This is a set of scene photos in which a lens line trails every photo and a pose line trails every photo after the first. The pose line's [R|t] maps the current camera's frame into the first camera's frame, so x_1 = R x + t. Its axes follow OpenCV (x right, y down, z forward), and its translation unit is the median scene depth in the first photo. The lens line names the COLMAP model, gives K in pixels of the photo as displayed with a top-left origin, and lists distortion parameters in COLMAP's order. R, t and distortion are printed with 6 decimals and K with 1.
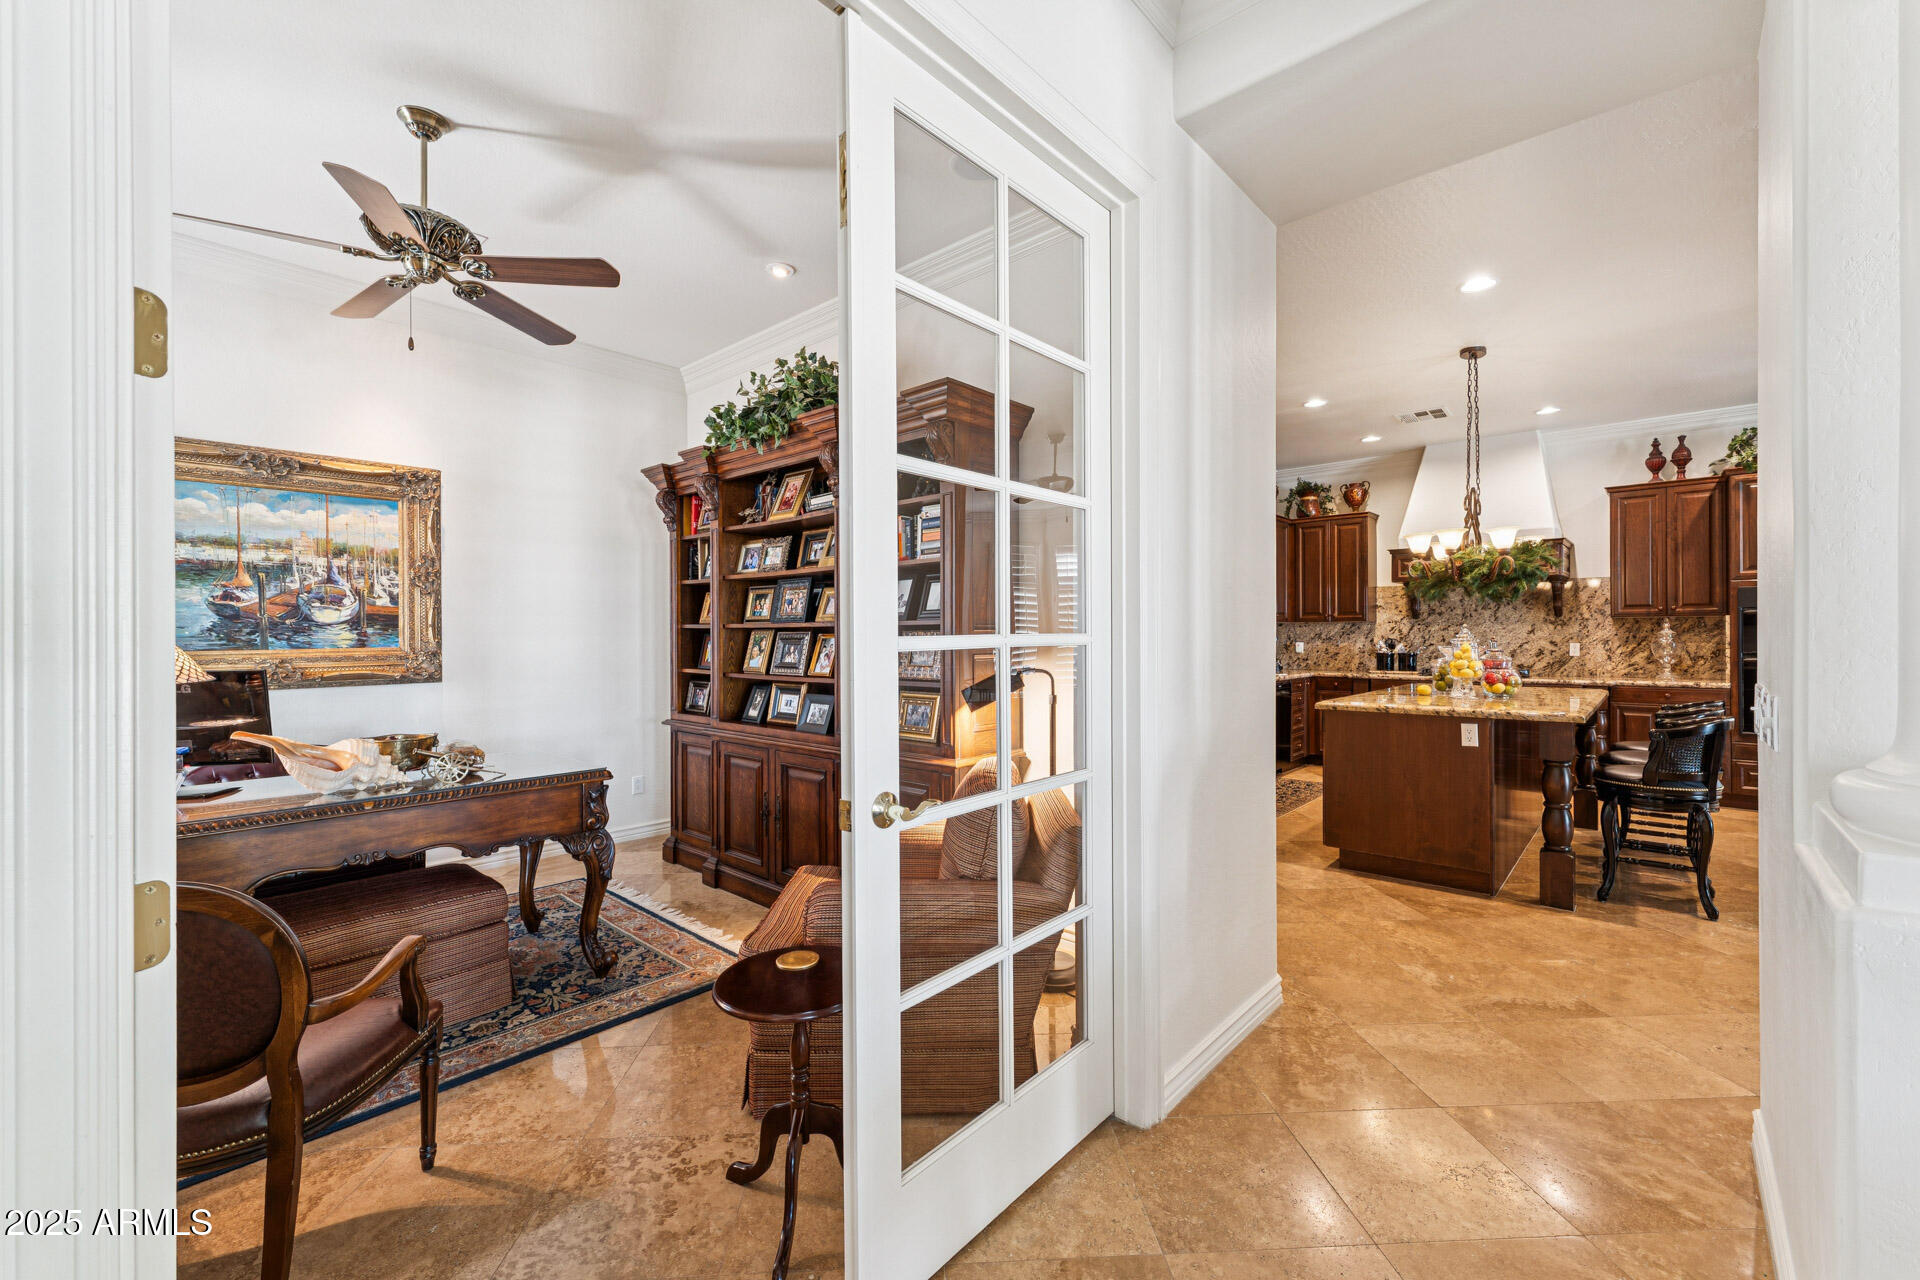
lens RADIAL K [[787.4, 0, 953.4], [0, 787.4, 640.1], [0, 0, 1]] dist [0.001378, 0.001034]
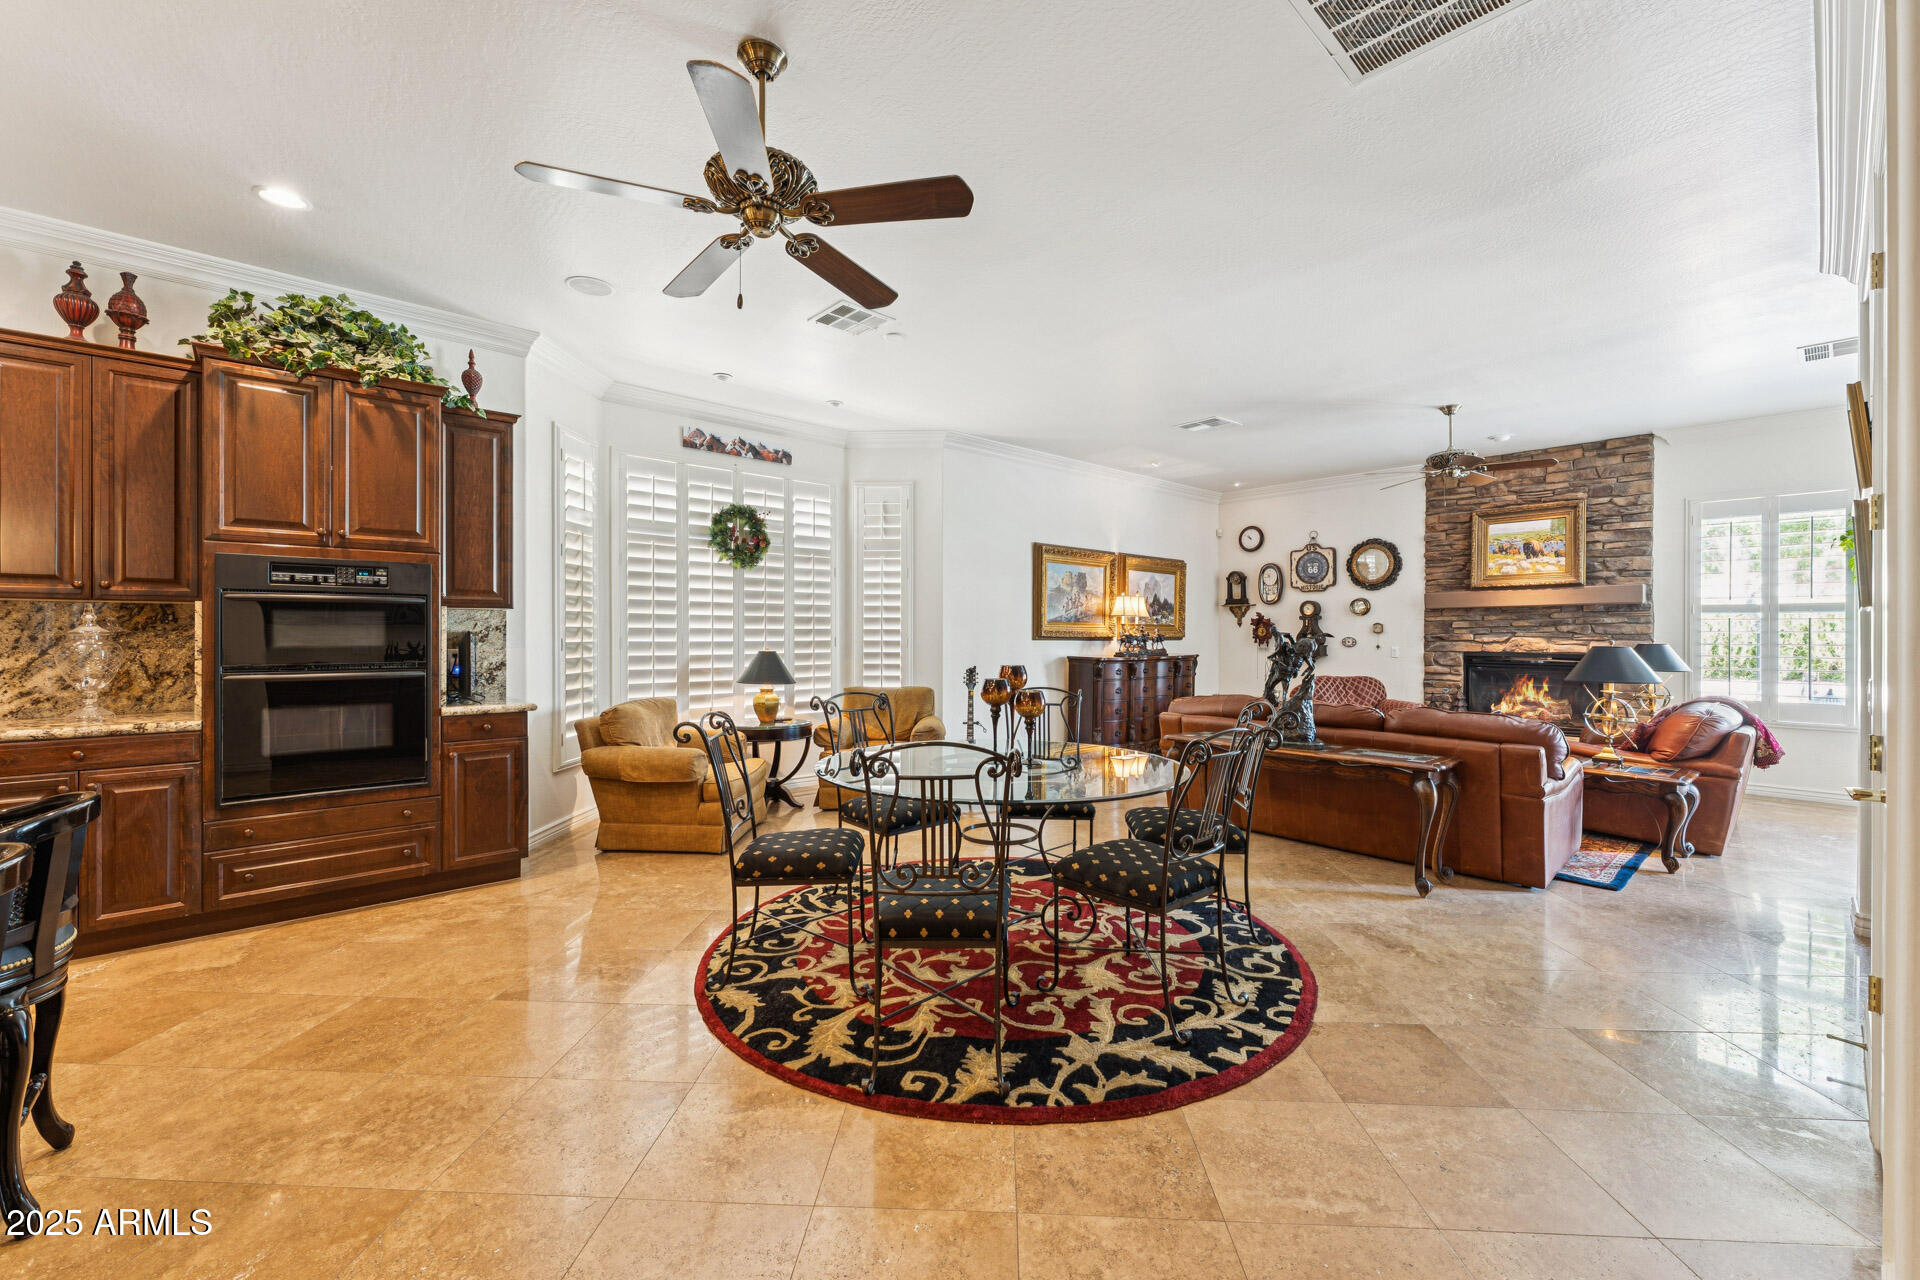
lens RADIAL K [[787.4, 0, 952.2], [0, 787.4, 632.8], [0, 0, 1]] dist [0.001378, 0.001034]
pose [[0.116822, 0.005123, 0.993140, 0.446371], [-0.000747, 0.999987, -0.005071, -0.005846], [-0.993153, -0.000150, 0.116825, 0.367433]]
